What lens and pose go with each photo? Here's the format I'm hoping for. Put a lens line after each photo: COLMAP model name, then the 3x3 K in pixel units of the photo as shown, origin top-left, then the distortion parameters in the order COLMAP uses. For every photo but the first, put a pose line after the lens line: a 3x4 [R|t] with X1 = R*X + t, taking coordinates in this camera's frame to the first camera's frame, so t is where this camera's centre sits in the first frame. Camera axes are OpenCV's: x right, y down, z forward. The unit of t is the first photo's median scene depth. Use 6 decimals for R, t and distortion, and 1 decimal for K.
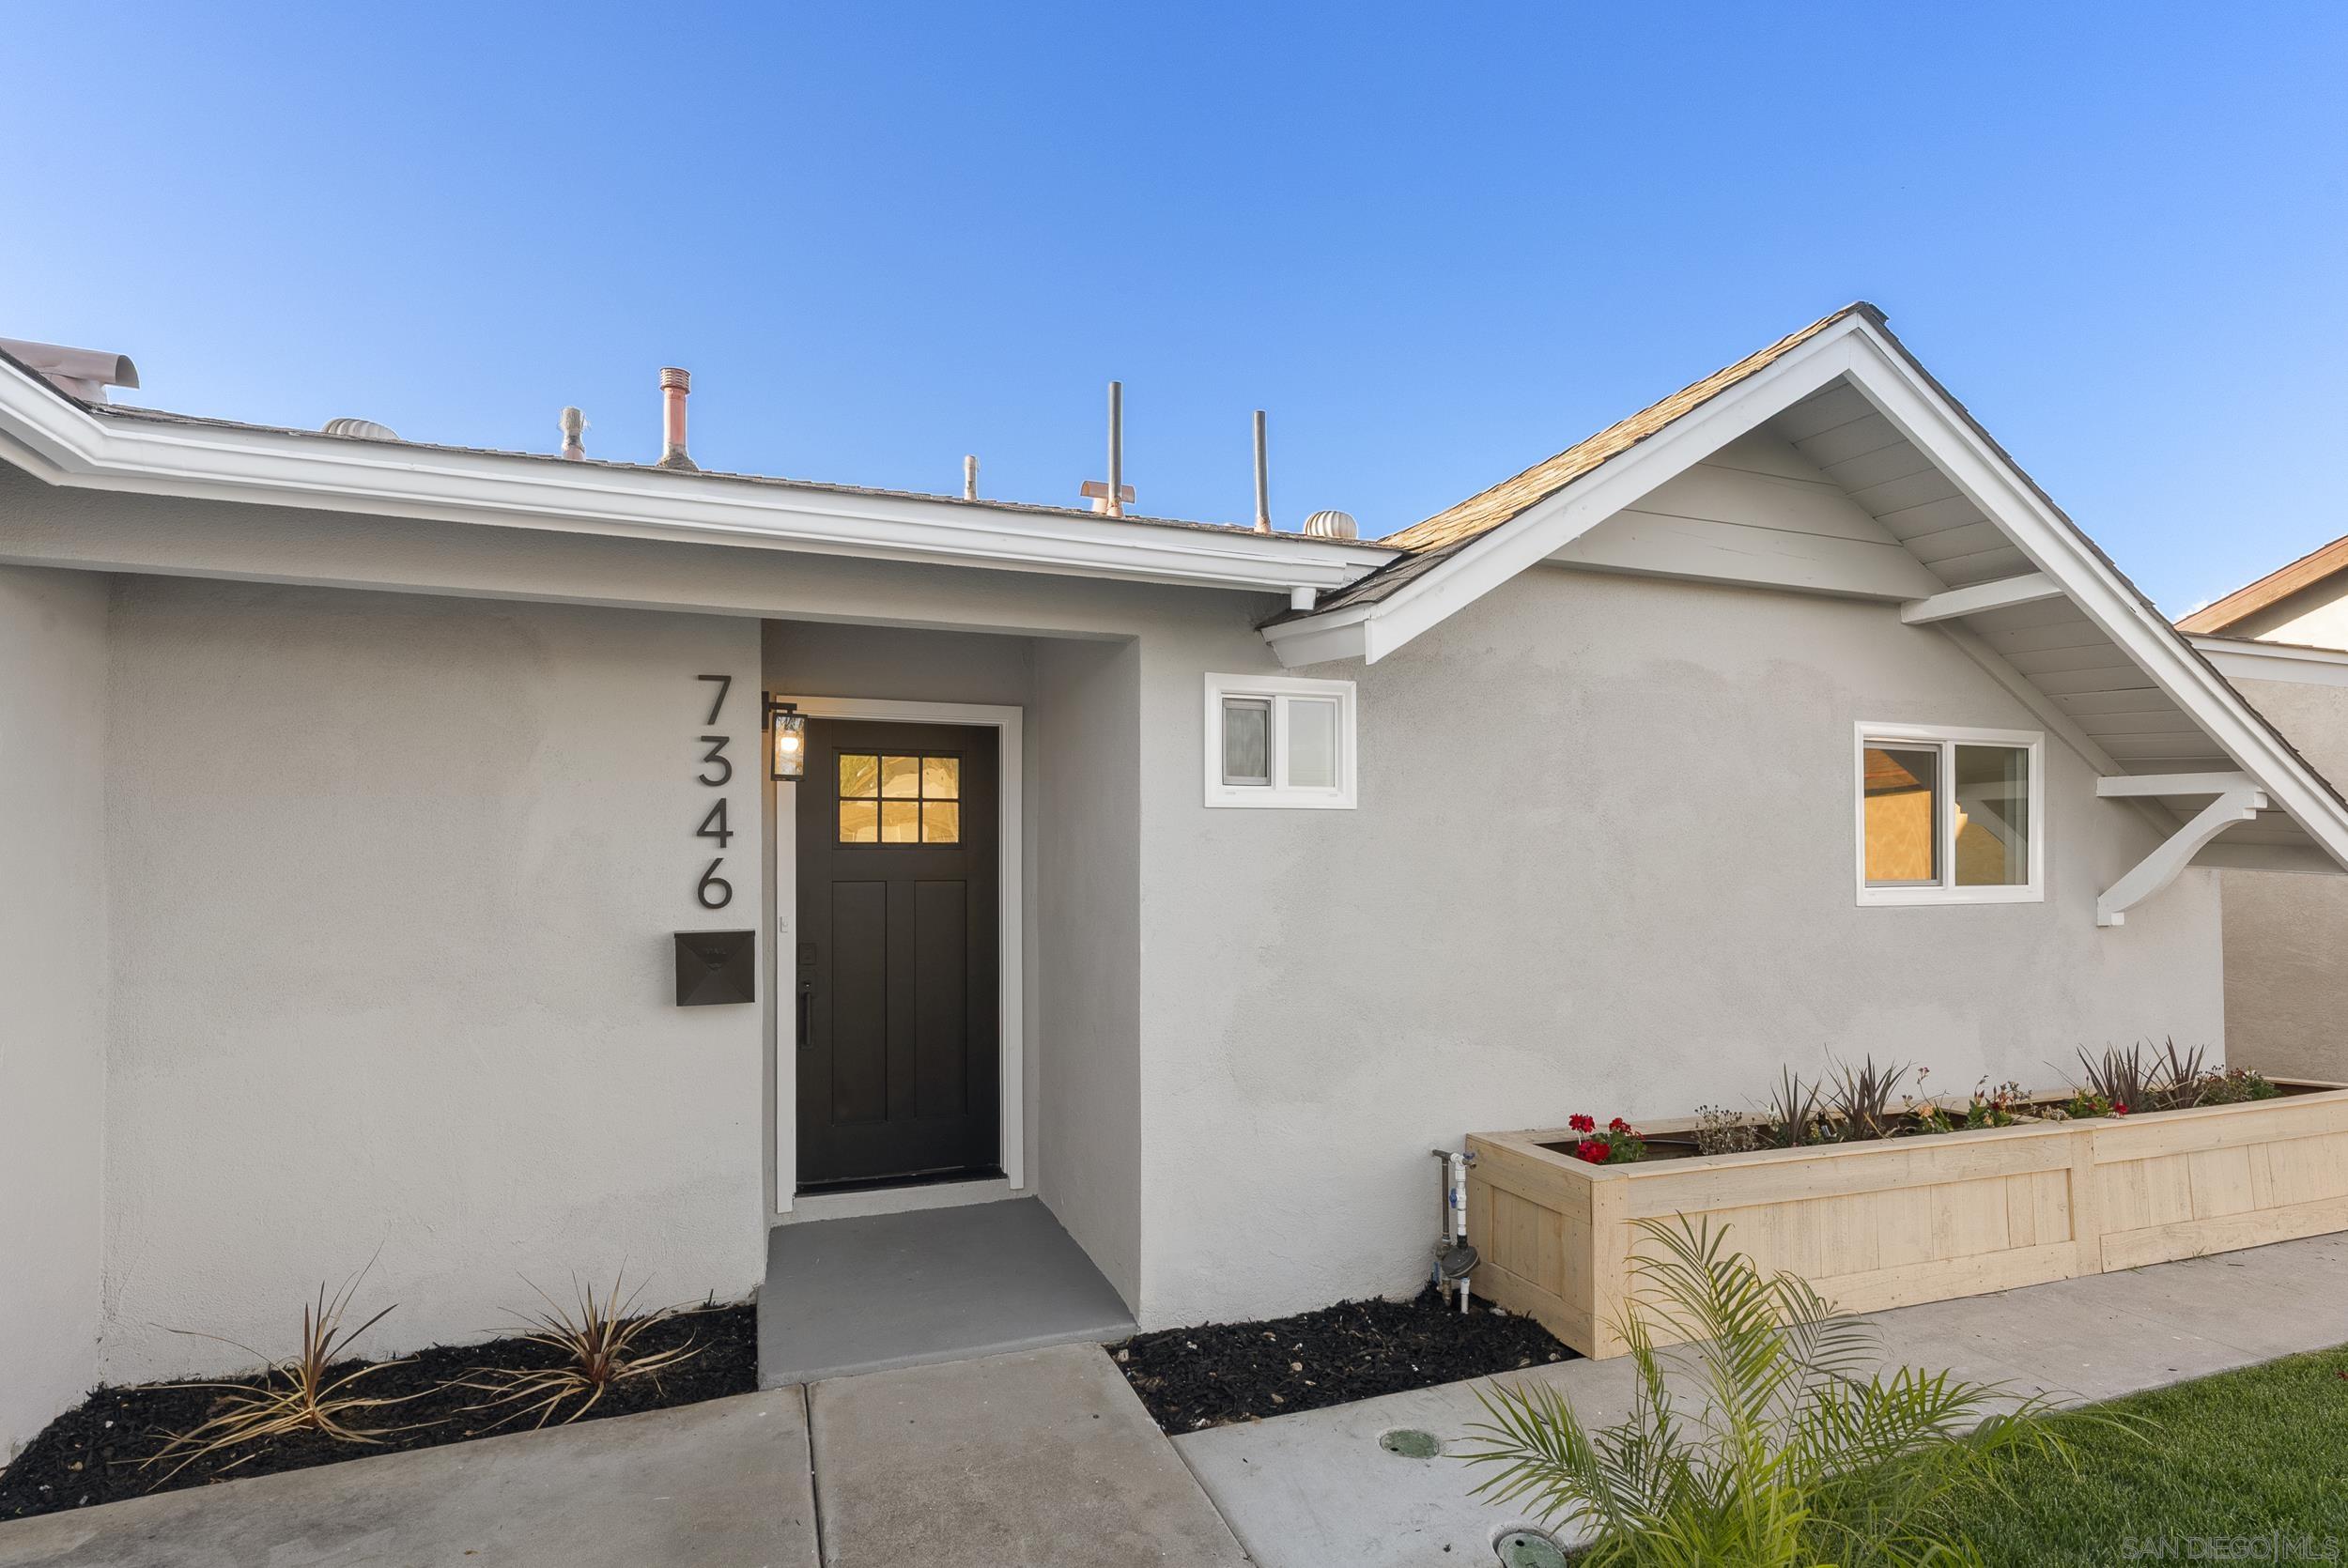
lens RADIAL K [[1113.5, 0, 1172.4], [0, 1113.5, 838.8], [0, 0, 1]] dist [-0.003678, 0.000790]
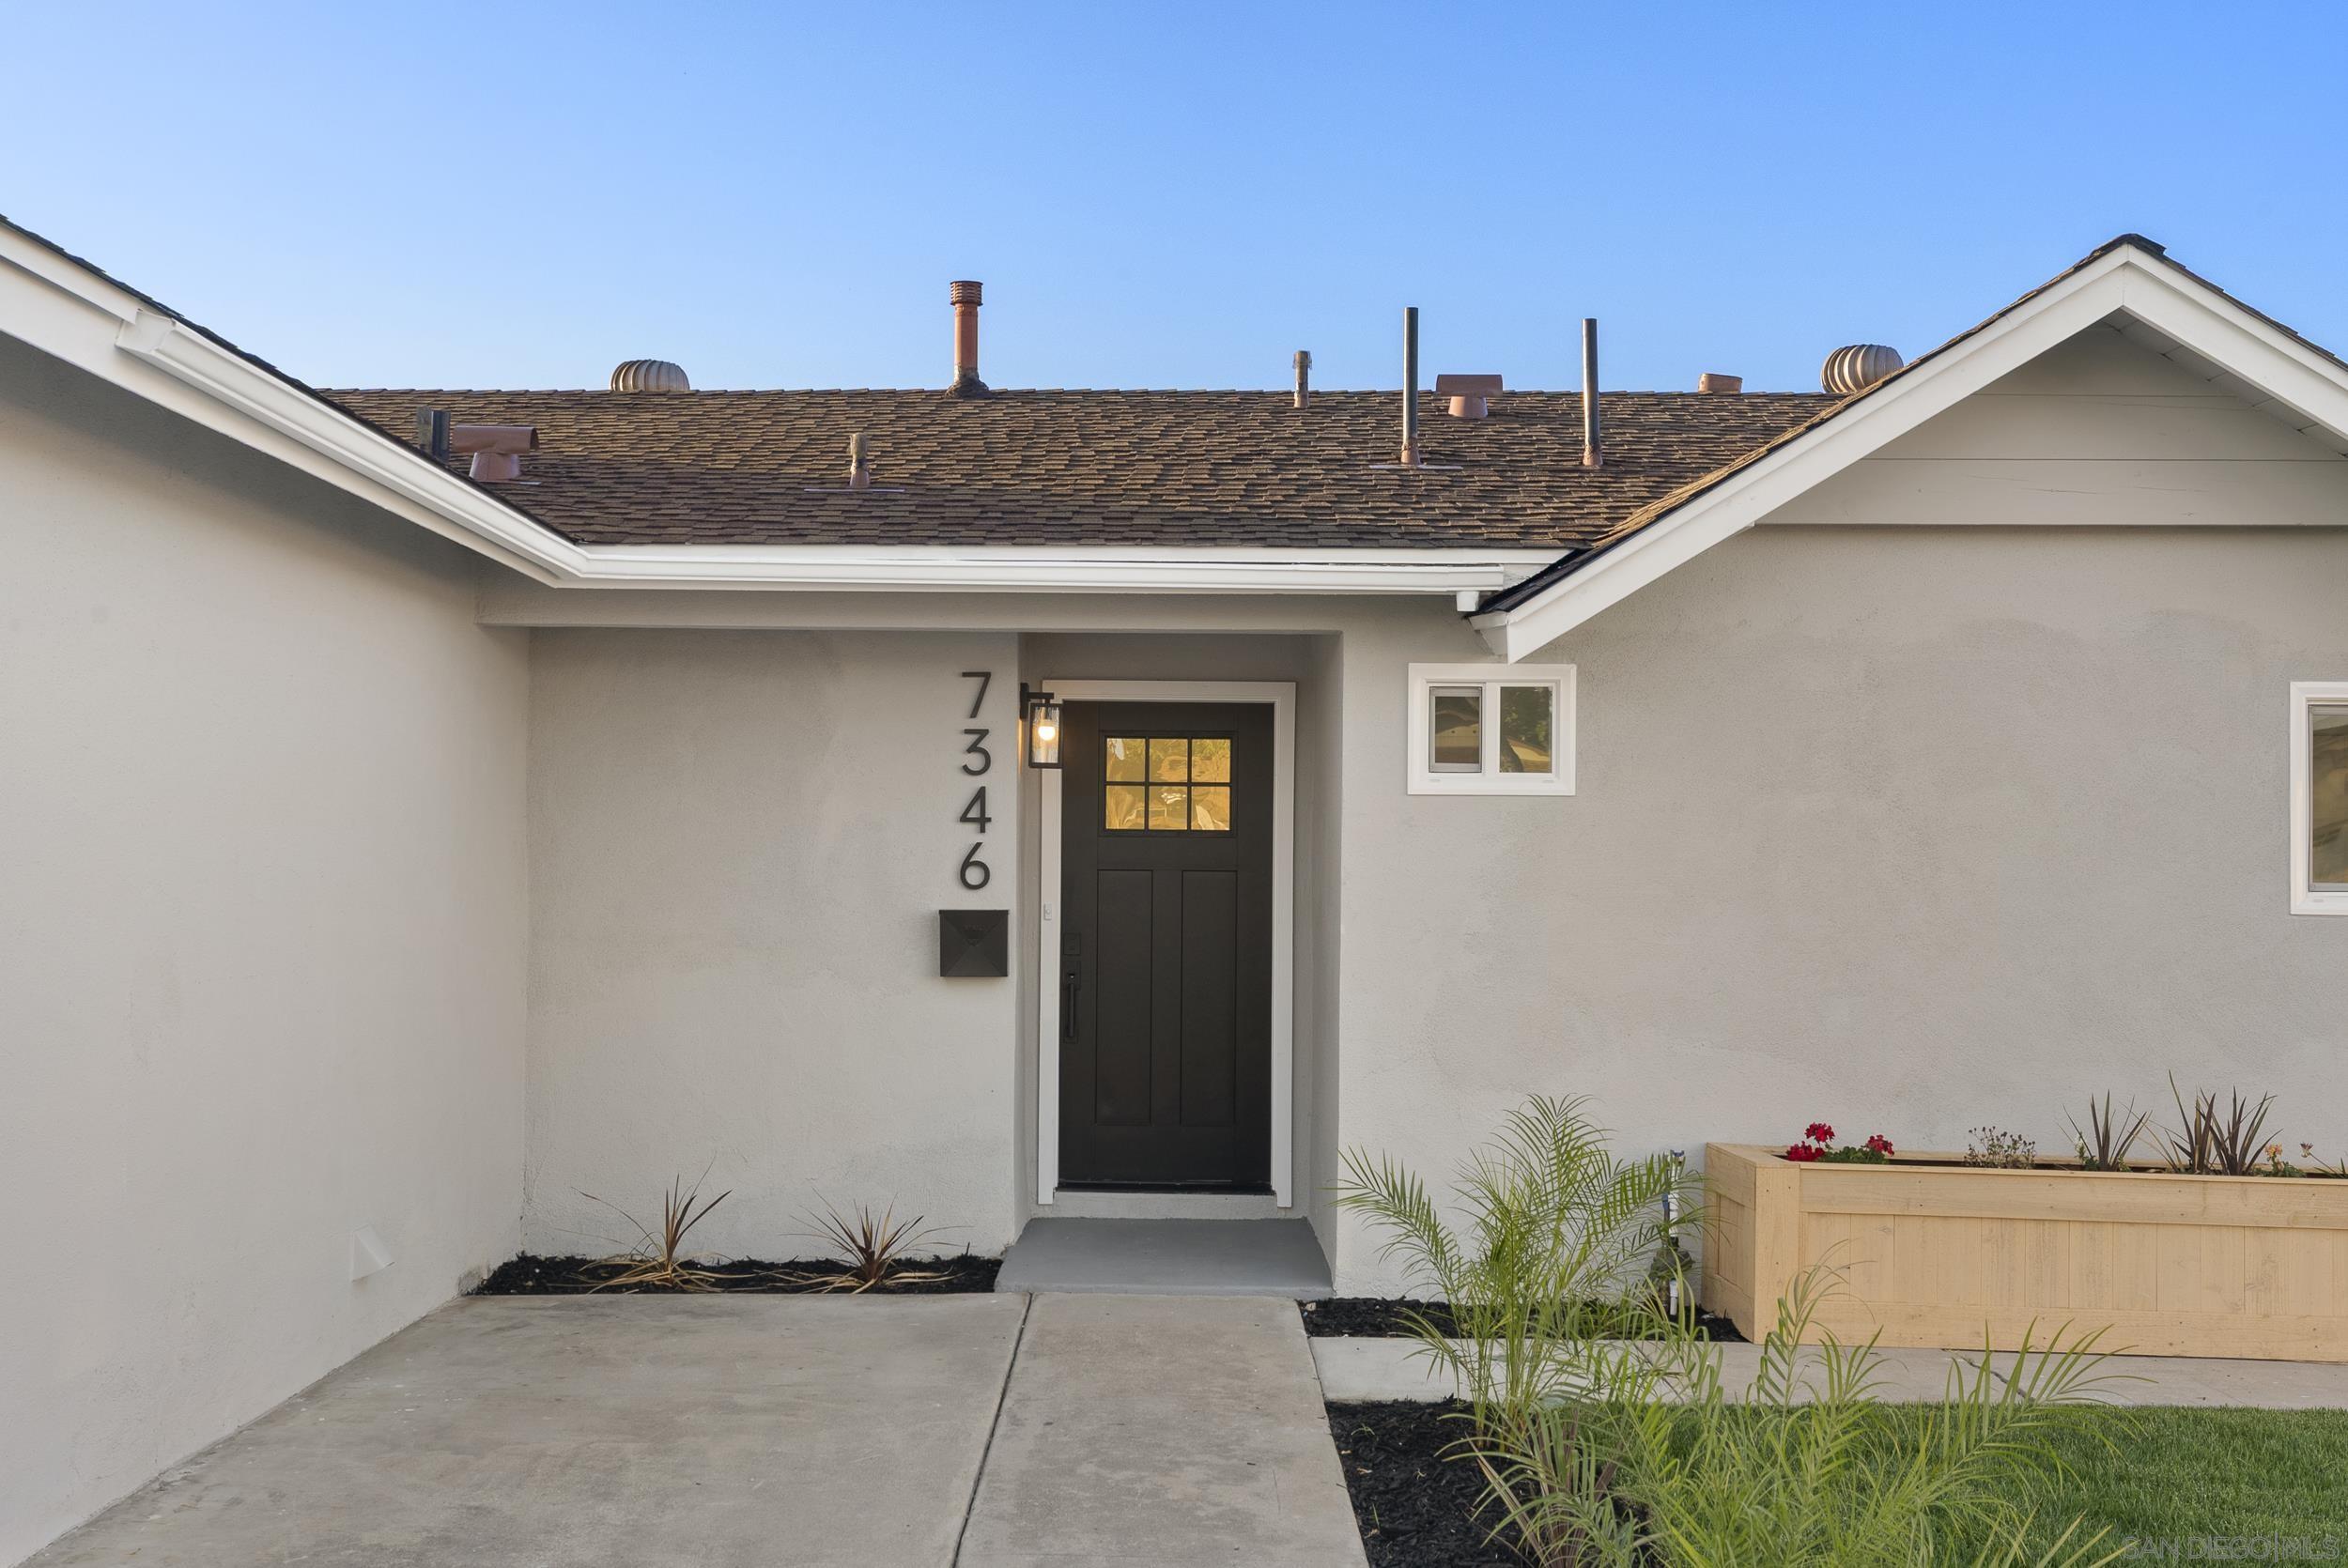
lens RADIAL K [[2277.8, 0, 1174.0], [0, 2277.8, 784.0], [0, 0, 1]] dist [0.015451, 0.001701]
pose [[0.937783, -0.003426, -0.347205, 0.527171], [-0.004519, 0.999746, -0.022070, 0.008533], [0.347192, 0.022266, 0.937530, -0.986444]]
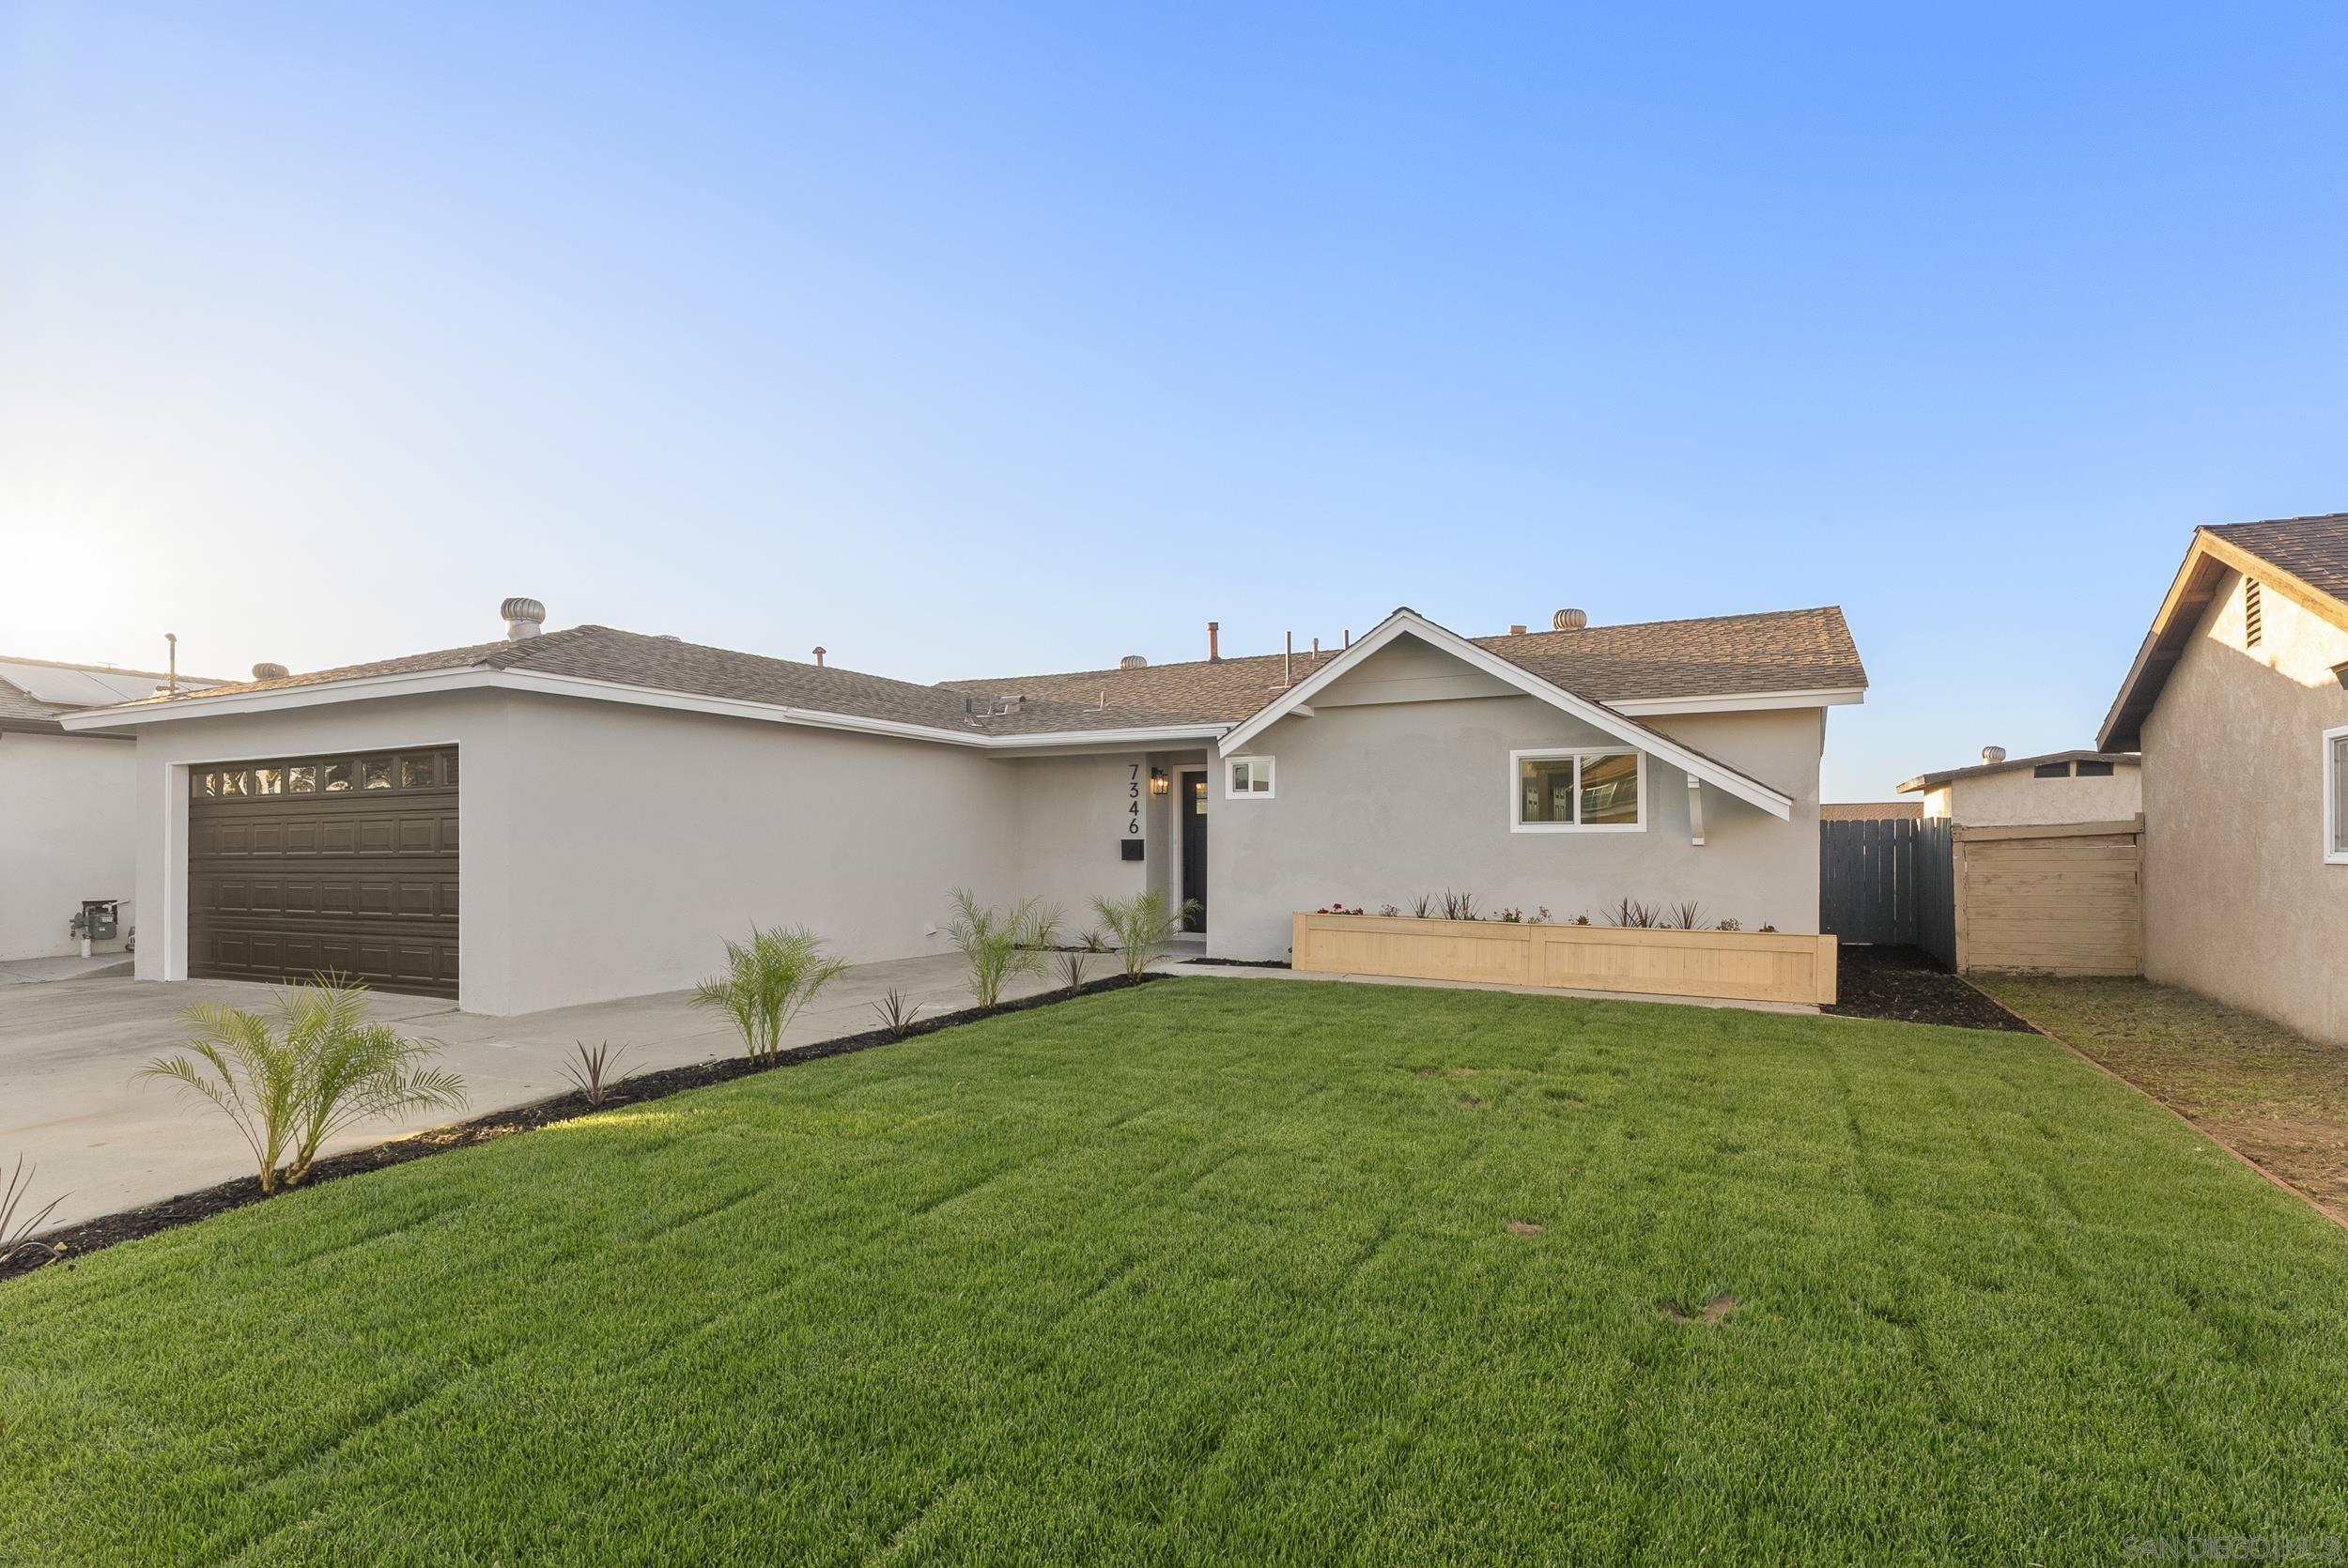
lens RADIAL K [[1156.2, 0, 1174.3], [0, 1156.2, 847.9], [0, 0, 1]] dist [0.000476, 0.000519]
pose [[0.675886, 0.001398, -0.737005, 2.276069], [0.013048, 0.999819, 0.013862, 0.059644], [0.736891, -0.018986, 0.675745, -1.304822]]
